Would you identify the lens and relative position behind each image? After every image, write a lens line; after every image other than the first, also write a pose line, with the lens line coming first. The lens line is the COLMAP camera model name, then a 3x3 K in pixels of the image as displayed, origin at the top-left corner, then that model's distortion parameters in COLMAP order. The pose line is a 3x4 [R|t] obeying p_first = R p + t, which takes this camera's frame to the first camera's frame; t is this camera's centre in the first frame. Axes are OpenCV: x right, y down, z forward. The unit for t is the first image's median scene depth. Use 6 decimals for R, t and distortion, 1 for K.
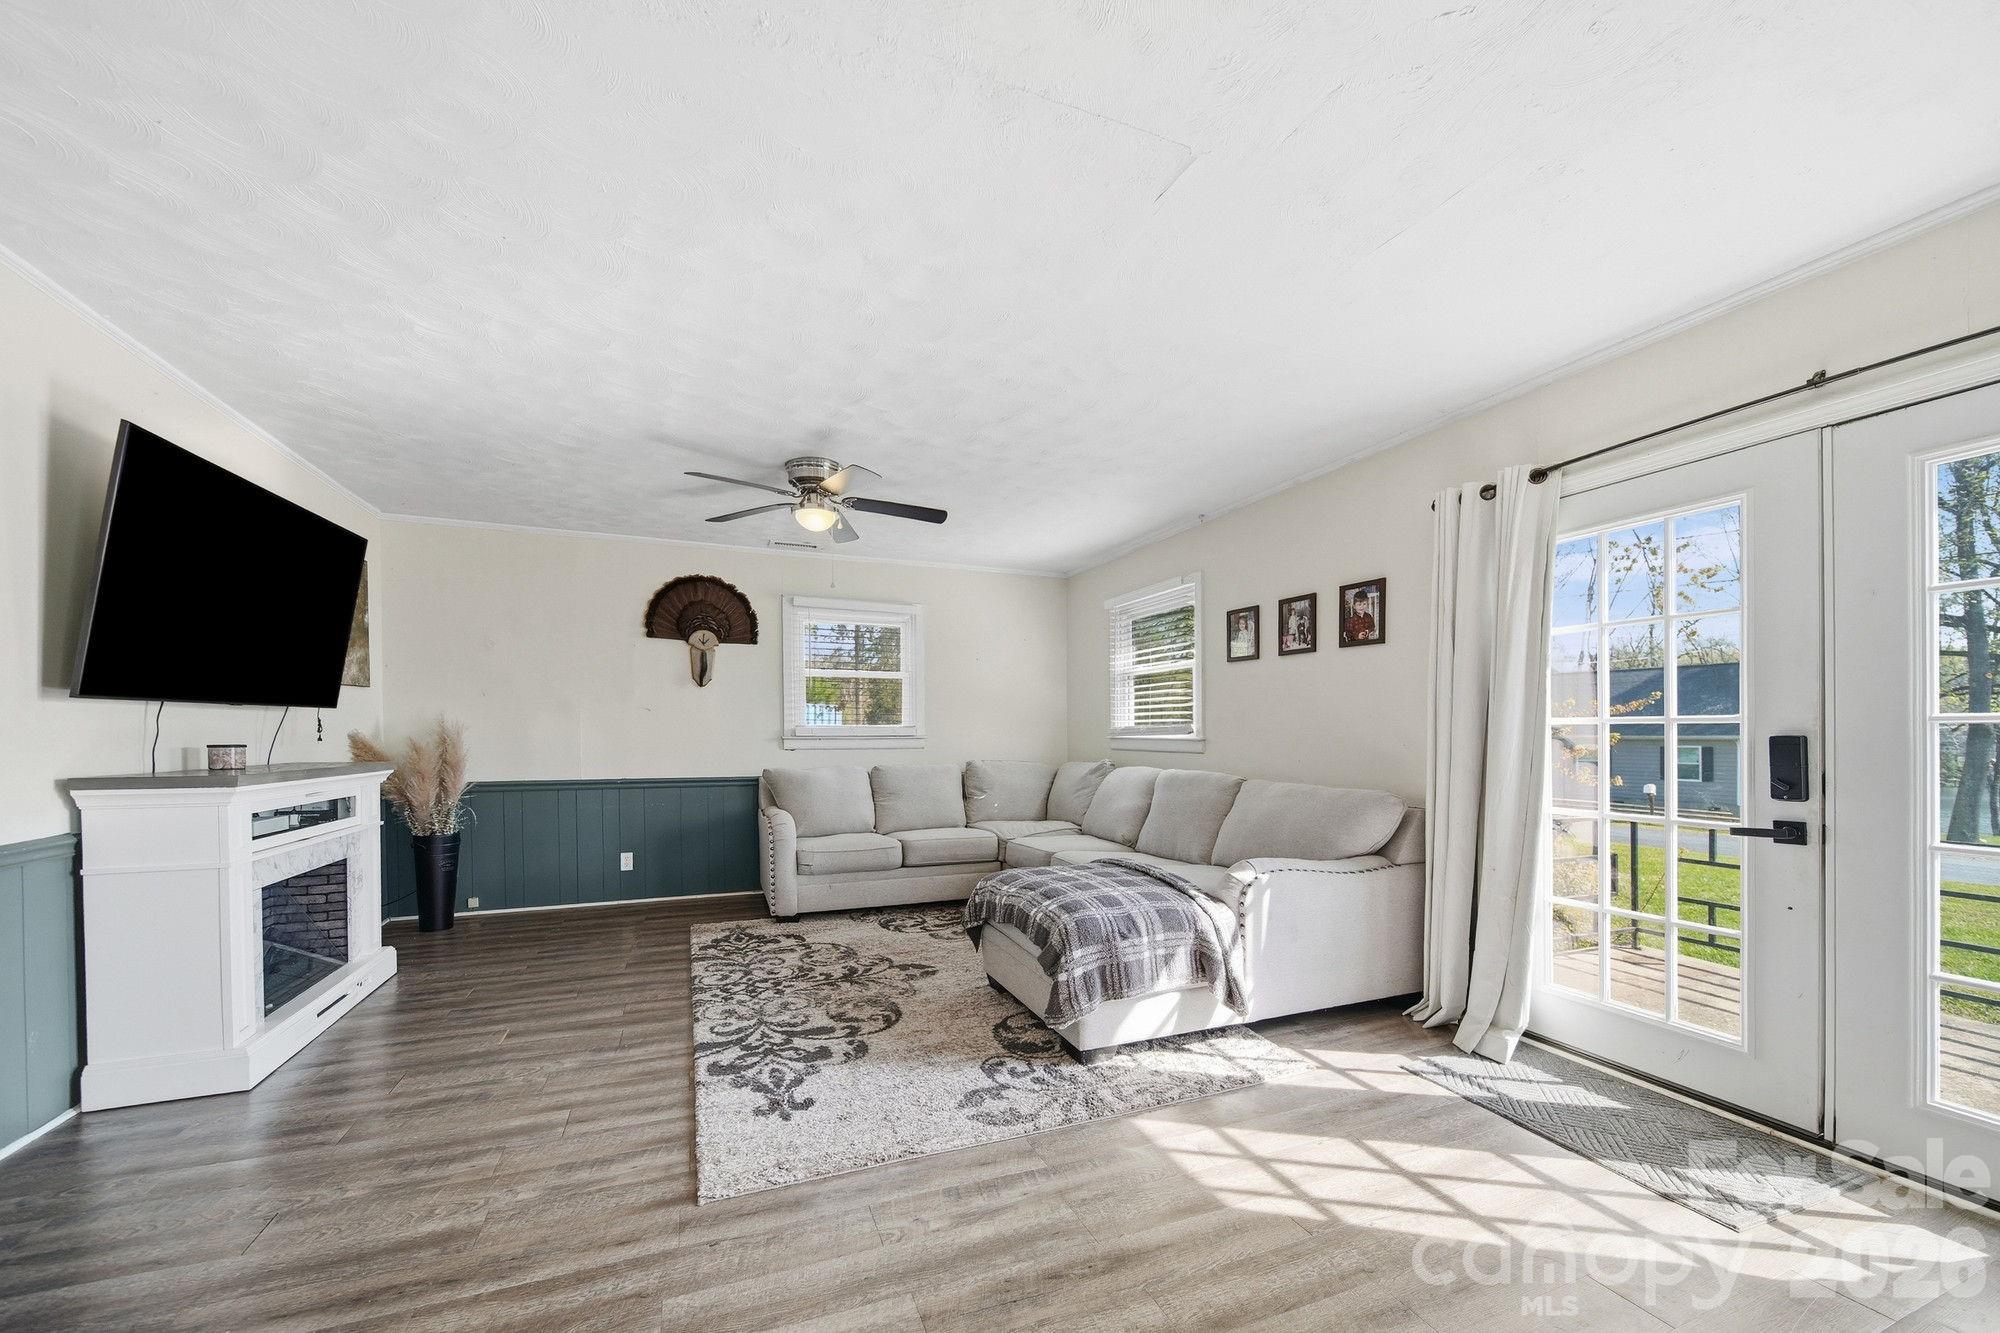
lens RADIAL K [[730.5, 0, 980.4], [0, 730.5, 754.0], [0, 0, 1]] dist [-0.001306, -0.000180]
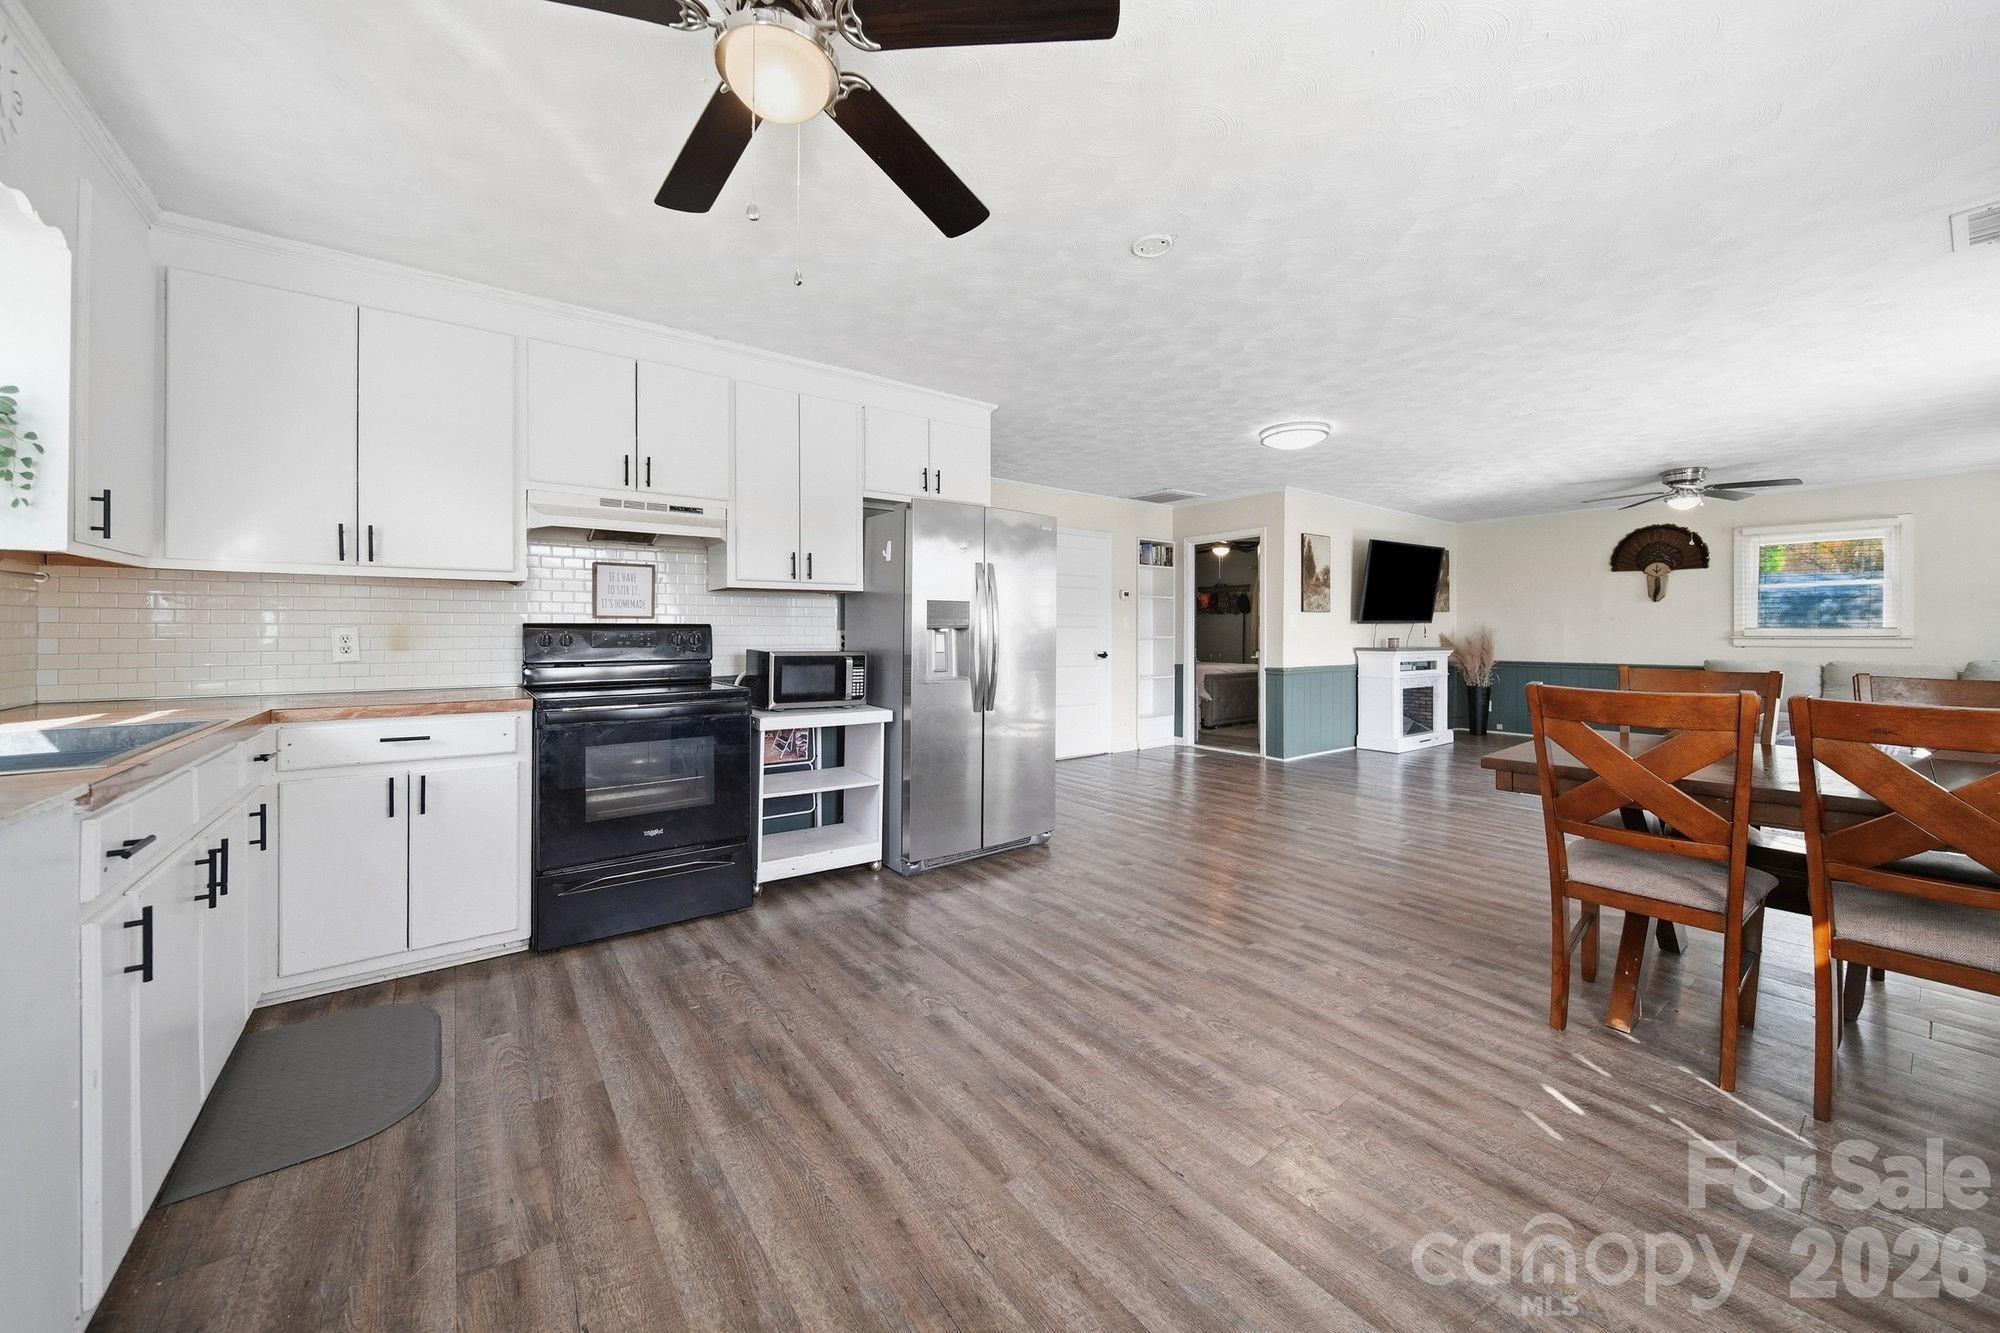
lens RADIAL K [[724.0, 0, 999.3], [0, 724.0, 630.5], [0, 0, 1]] dist [-0.000583, -0.000030]
pose [[0.271739, -0.004386, -0.962361, 0.923337], [-0.028806, 0.999504, -0.012689, 0.028974], [0.961940, 0.031170, 0.271478, -0.913029]]
